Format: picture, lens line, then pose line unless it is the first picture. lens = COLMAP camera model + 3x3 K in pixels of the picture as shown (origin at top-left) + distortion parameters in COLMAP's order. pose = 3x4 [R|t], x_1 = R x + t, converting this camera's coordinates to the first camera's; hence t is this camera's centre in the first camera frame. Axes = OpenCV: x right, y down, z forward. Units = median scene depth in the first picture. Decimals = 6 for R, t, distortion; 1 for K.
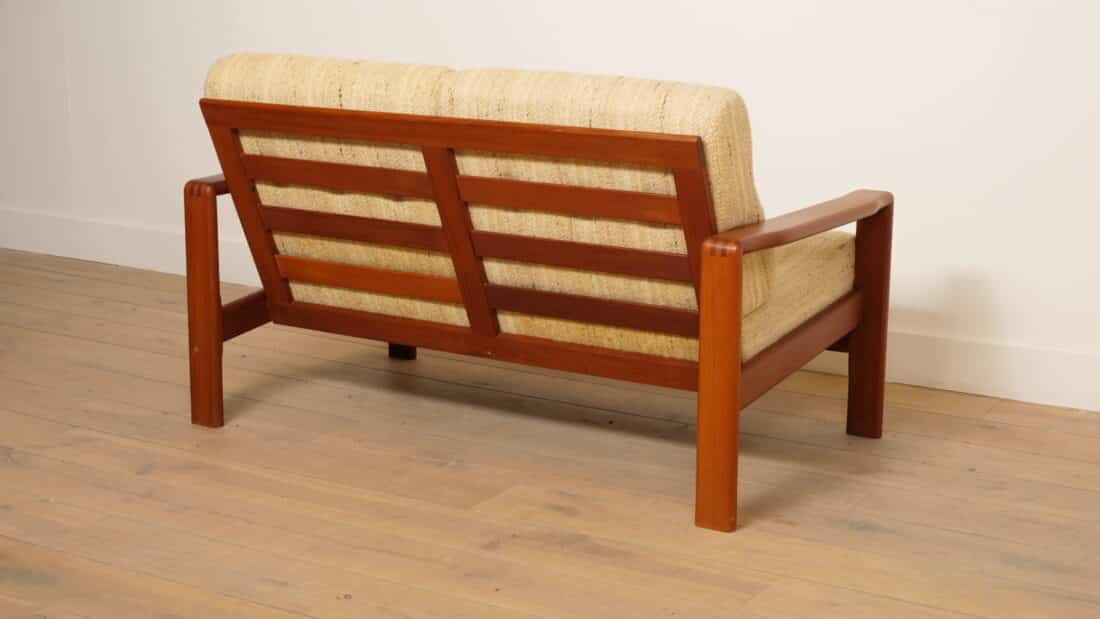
lens RADIAL K [[1746.1, 0, 549.6], [0, 1746.1, 311.4], [0, 0, 1]] dist [-0.044965, 0.000000]
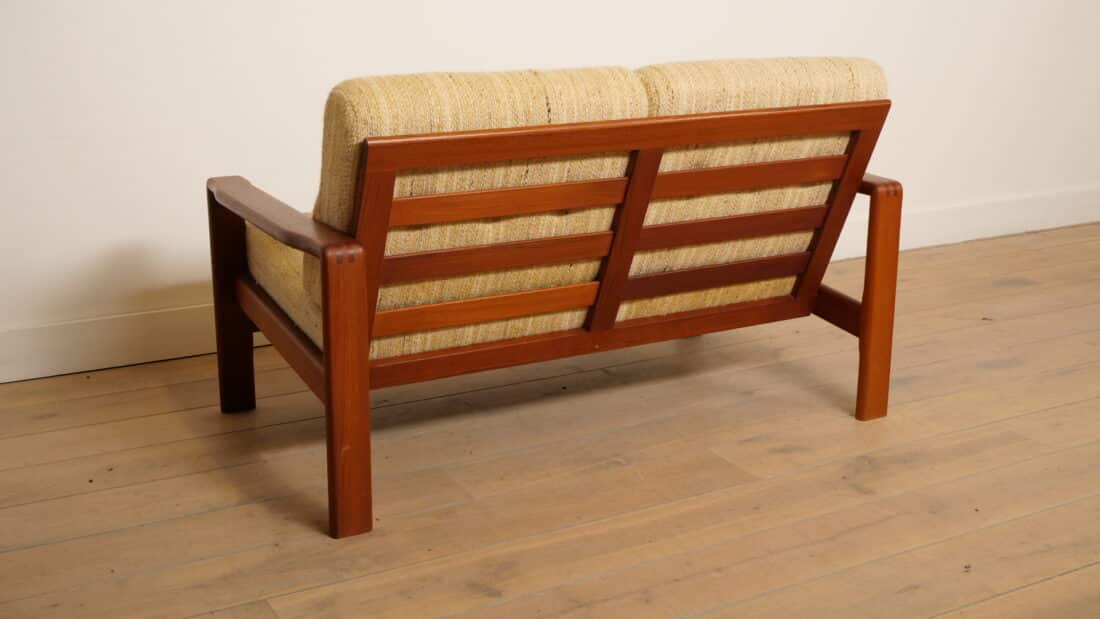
lens RADIAL K [[1267.7, 0, 549.0], [0, 1267.7, 304.0], [0, 0, 1]] dist [0.000557, 0.000000]
pose [[0.505627, -0.241733, 0.828195, -0.701456], [0.193972, 0.967221, 0.163888, -0.136284], [-0.840664, 0.077781, 0.535942, 0.663444]]
